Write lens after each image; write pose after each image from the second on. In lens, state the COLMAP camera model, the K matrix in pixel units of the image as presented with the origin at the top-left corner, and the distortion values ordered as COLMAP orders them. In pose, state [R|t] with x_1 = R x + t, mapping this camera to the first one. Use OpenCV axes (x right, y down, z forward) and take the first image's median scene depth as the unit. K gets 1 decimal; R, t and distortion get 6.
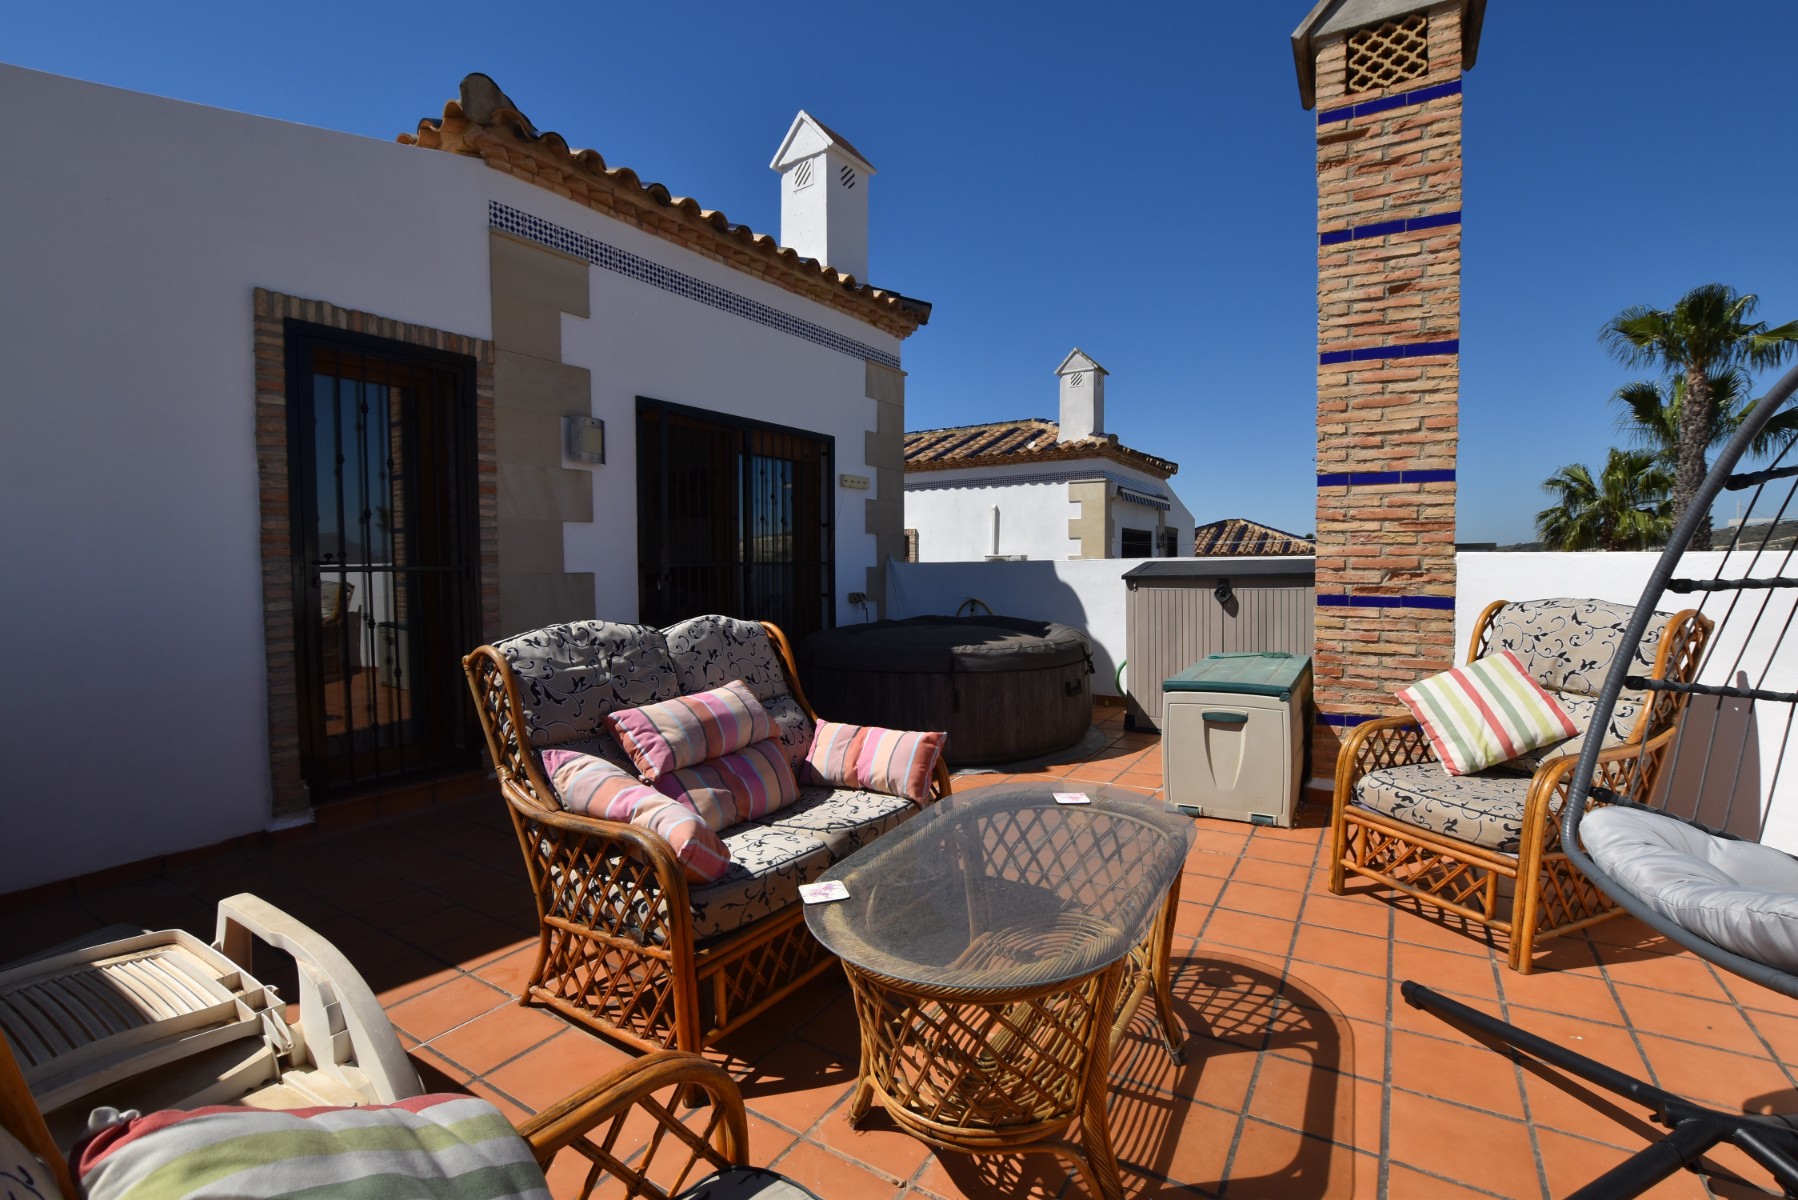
lens RADIAL K [[790.5, 0, 906.0], [0, 790.5, 595.4], [0, 0, 1]] dist [-0.035903, 0.006038]
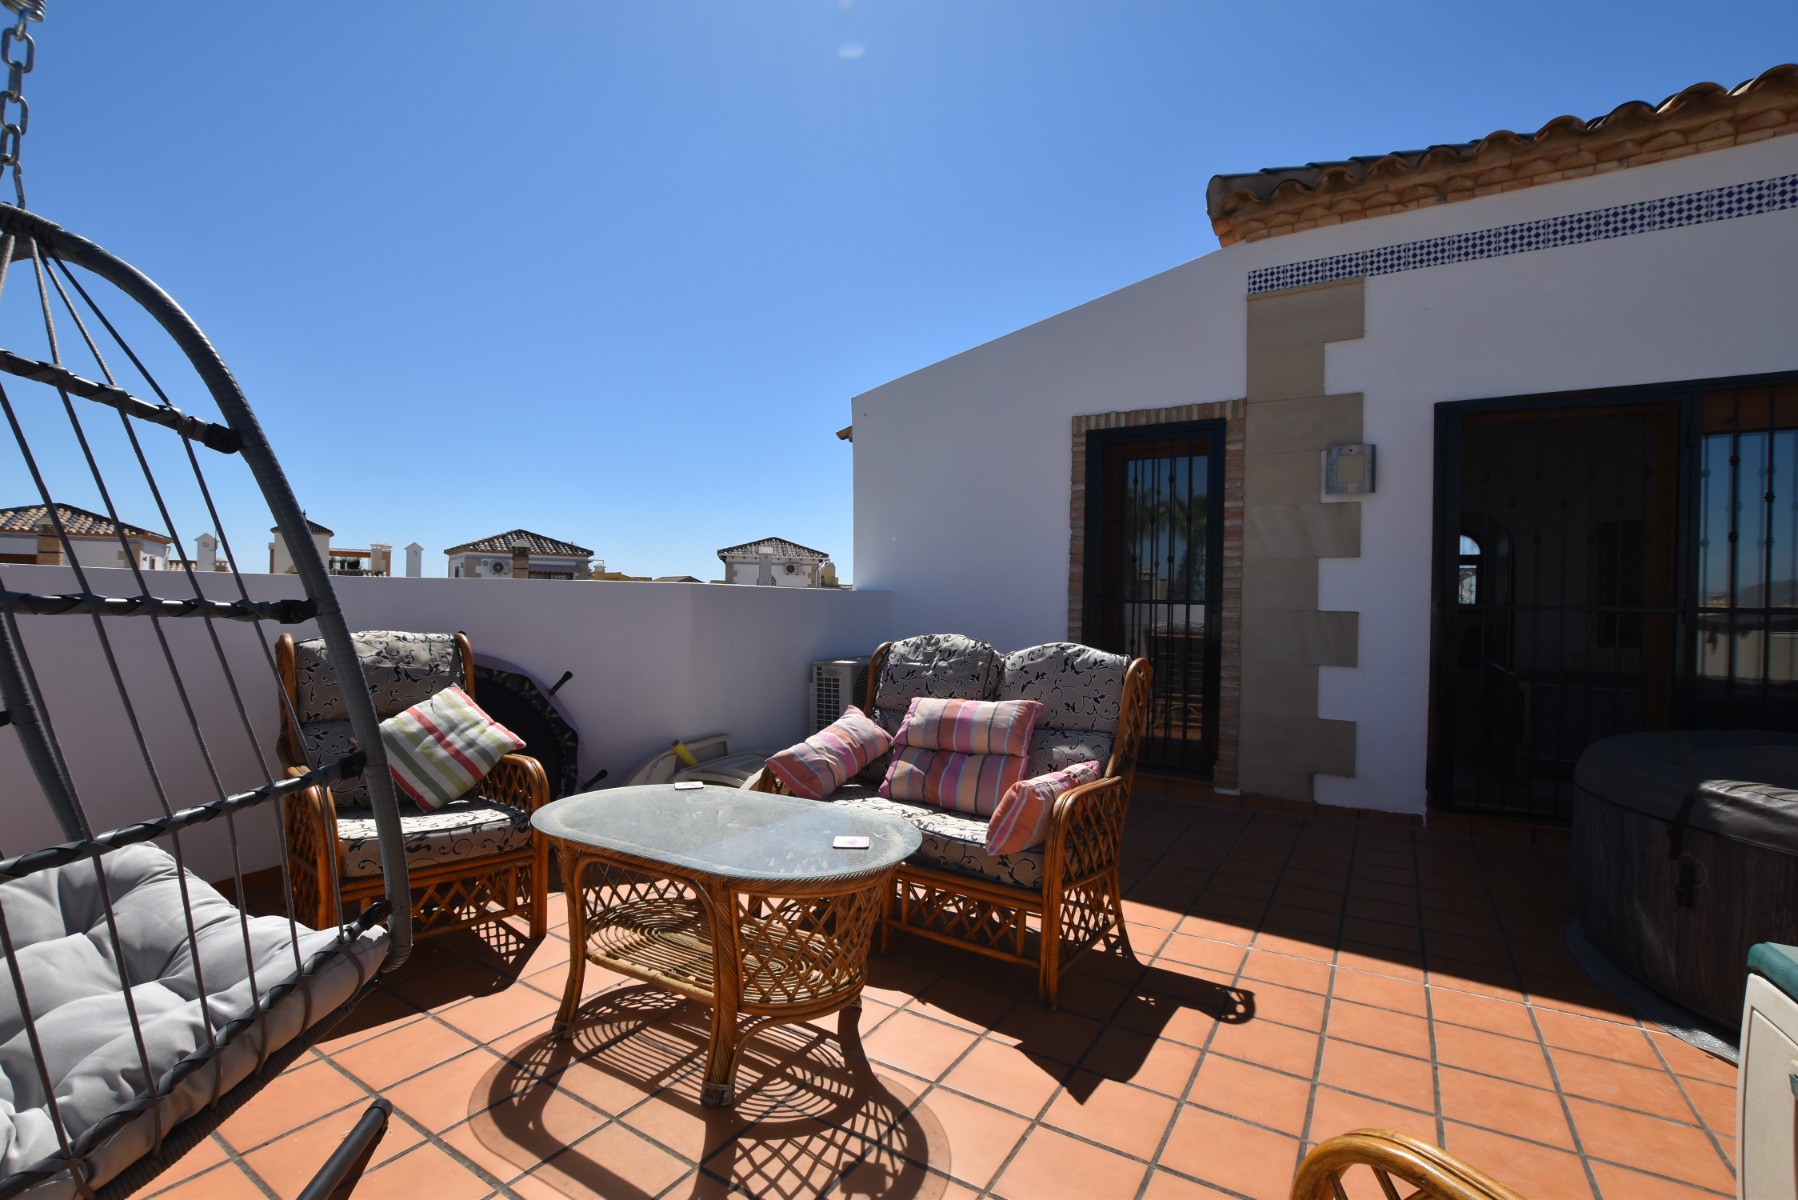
lens RADIAL K [[790.5, 0, 903.8], [0, 790.5, 601.9], [0, 0, 1]] dist [-0.035903, 0.006038]
pose [[0.010612, 0.012575, -0.999865, 0.582516], [-0.061629, 0.998028, 0.011897, -0.021801], [0.998043, 0.061495, 0.011366, 0.528647]]
